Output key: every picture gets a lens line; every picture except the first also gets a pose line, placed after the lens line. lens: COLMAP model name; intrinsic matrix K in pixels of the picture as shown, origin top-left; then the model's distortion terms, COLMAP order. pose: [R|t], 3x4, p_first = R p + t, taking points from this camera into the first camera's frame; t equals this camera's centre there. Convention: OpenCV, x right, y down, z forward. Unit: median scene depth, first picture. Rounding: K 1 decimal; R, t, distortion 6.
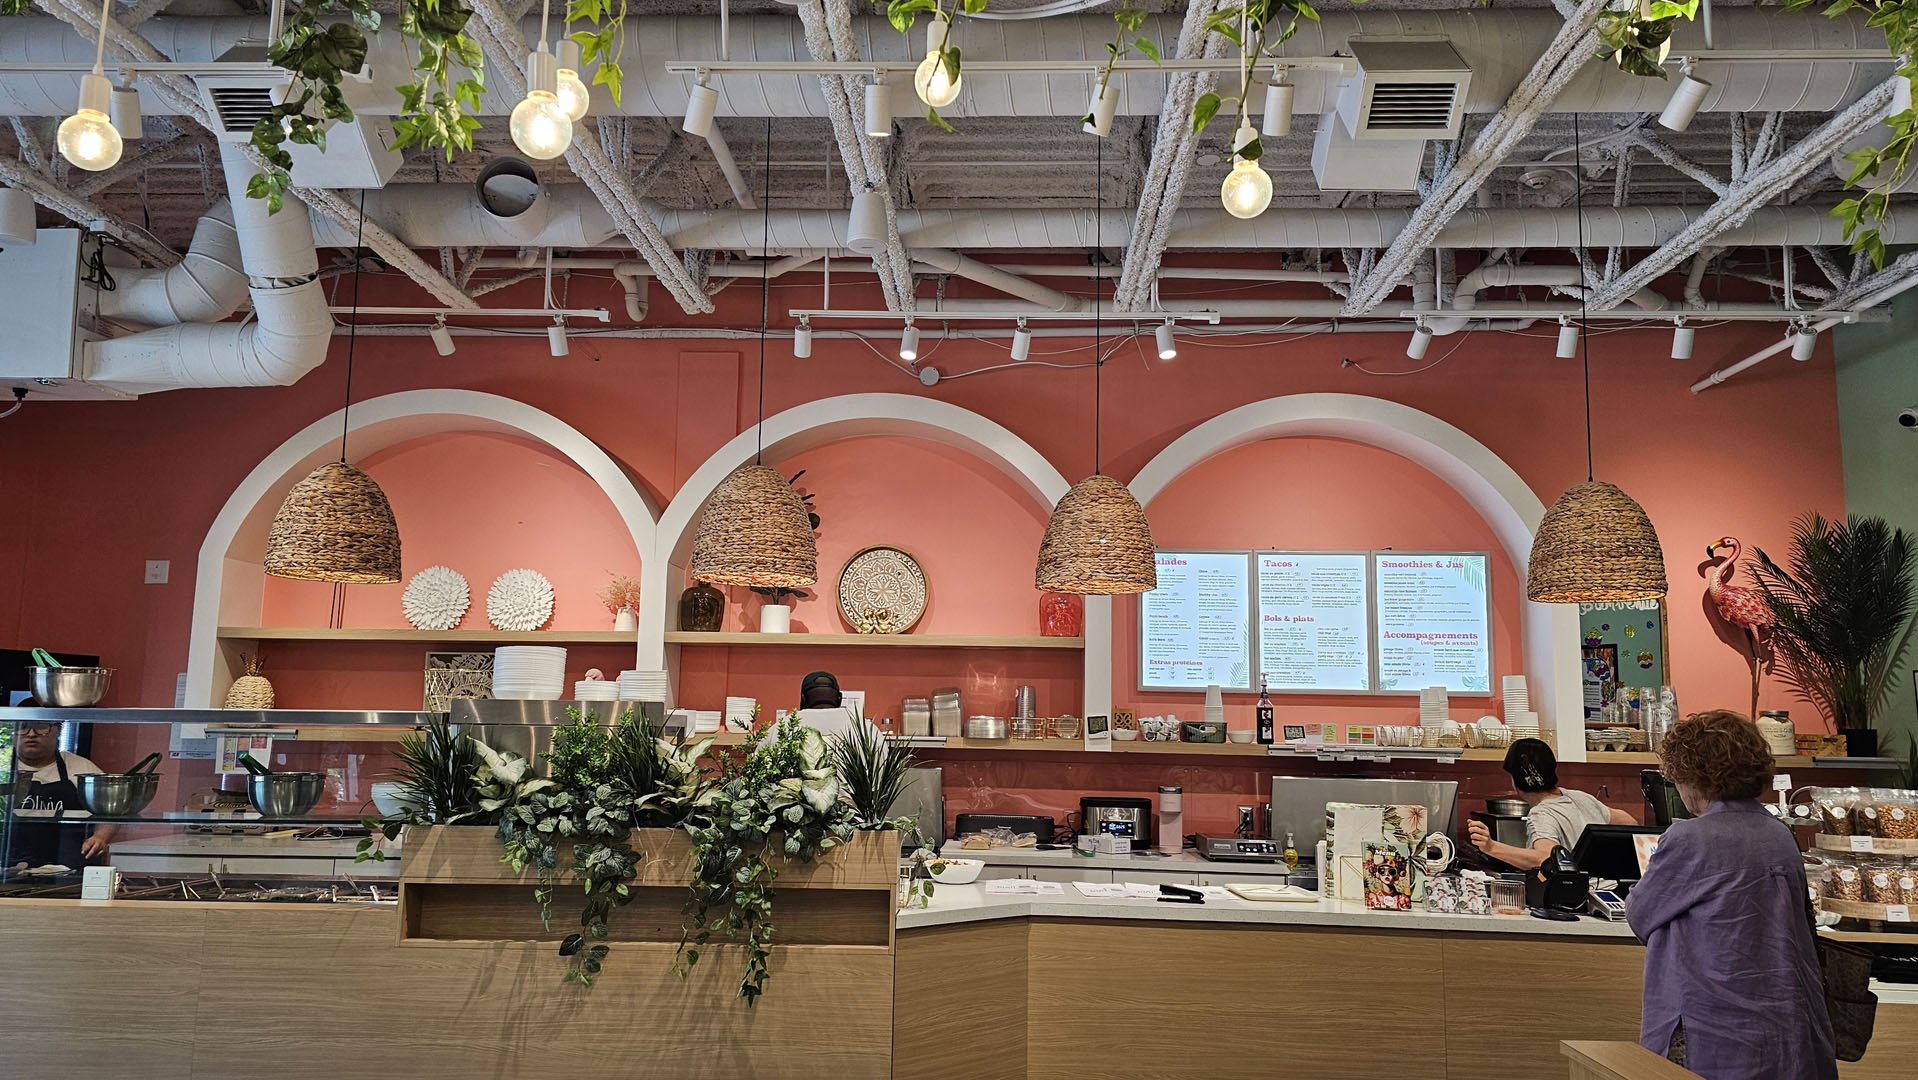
lens RADIAL K [[1346.7, 0, 967.2], [0, 1346.7, 543.0], [0, 0, 1]] dist [0.066836, -0.001021]
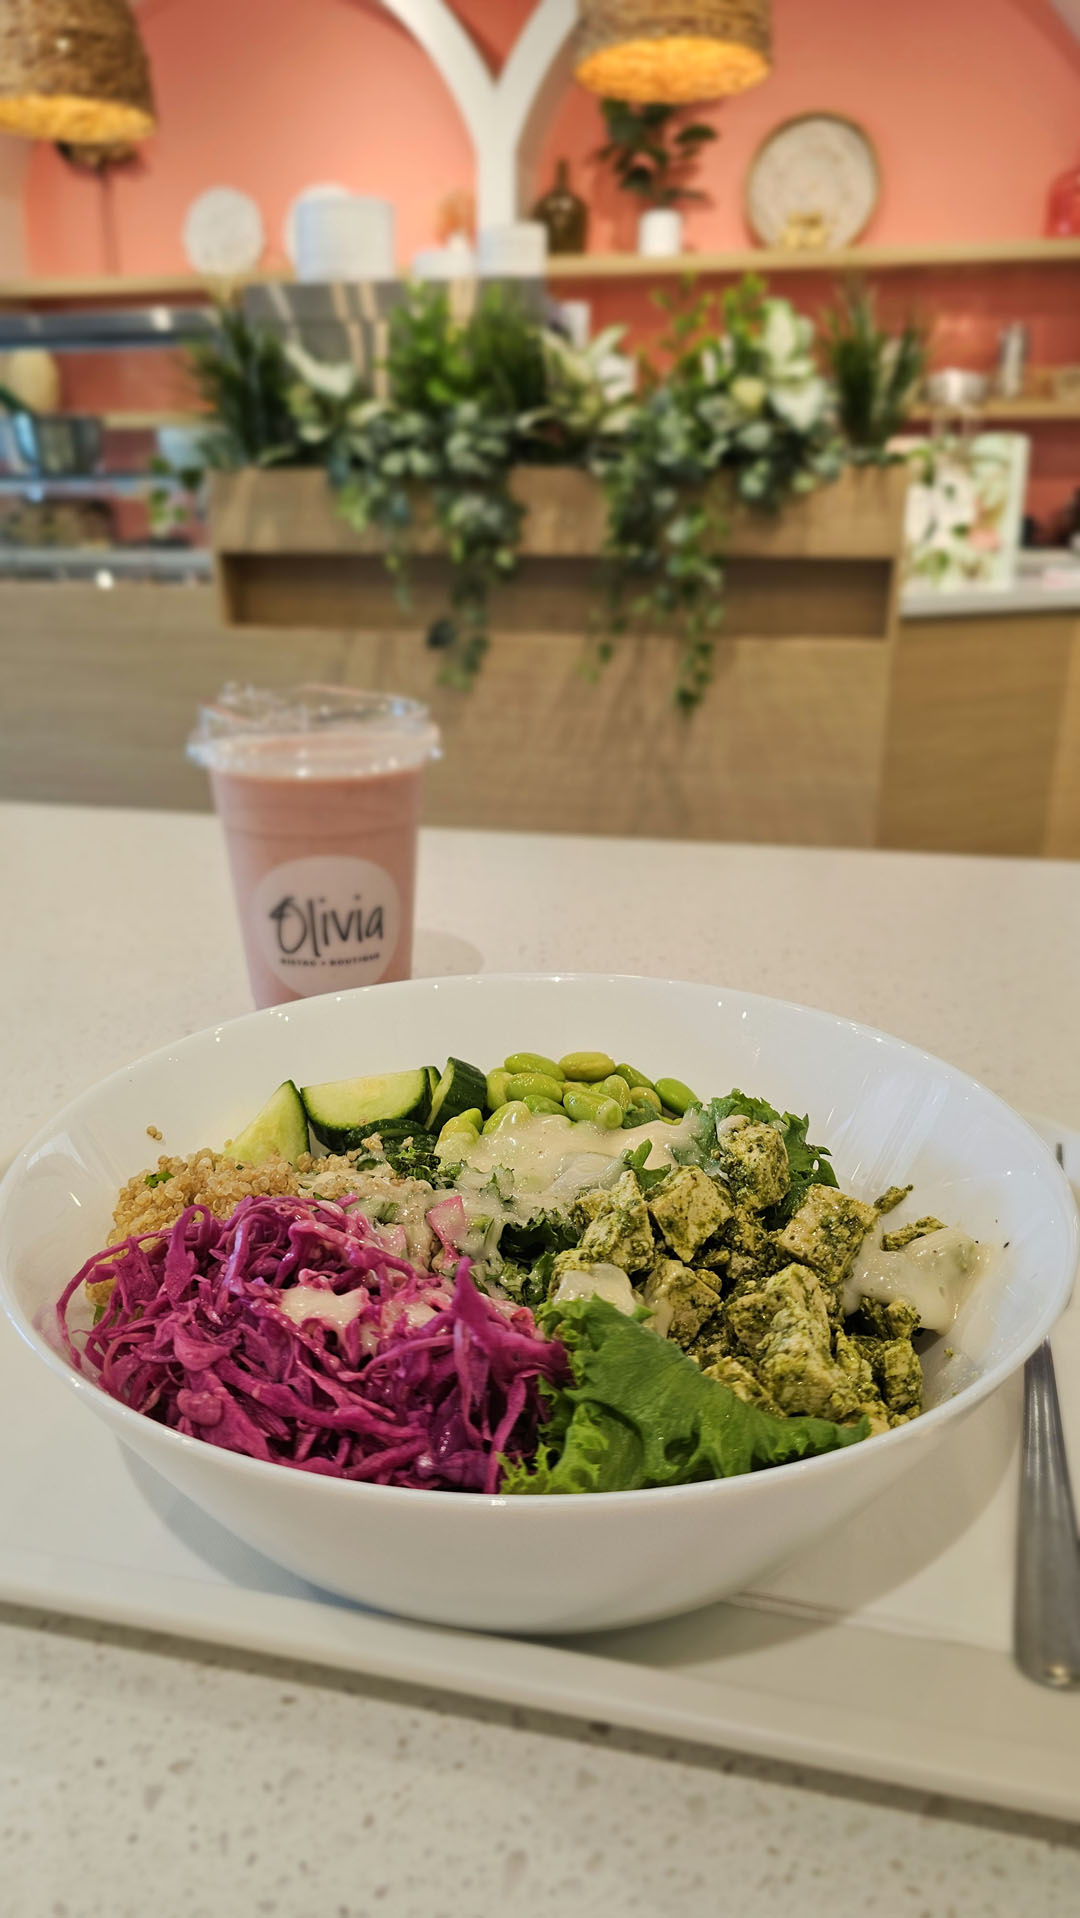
lens RADIAL K [[1346.7, 0, 536.5], [0, 1346.7, 961.4], [0, 0, 1]] dist [0.066836, -0.001021]
pose [[0.983492, 0.048490, -0.174336, -0.103433], [0.034151, 0.896374, 0.441980, 0.131481], [0.177702, -0.440638, 0.879921, 0.287838]]
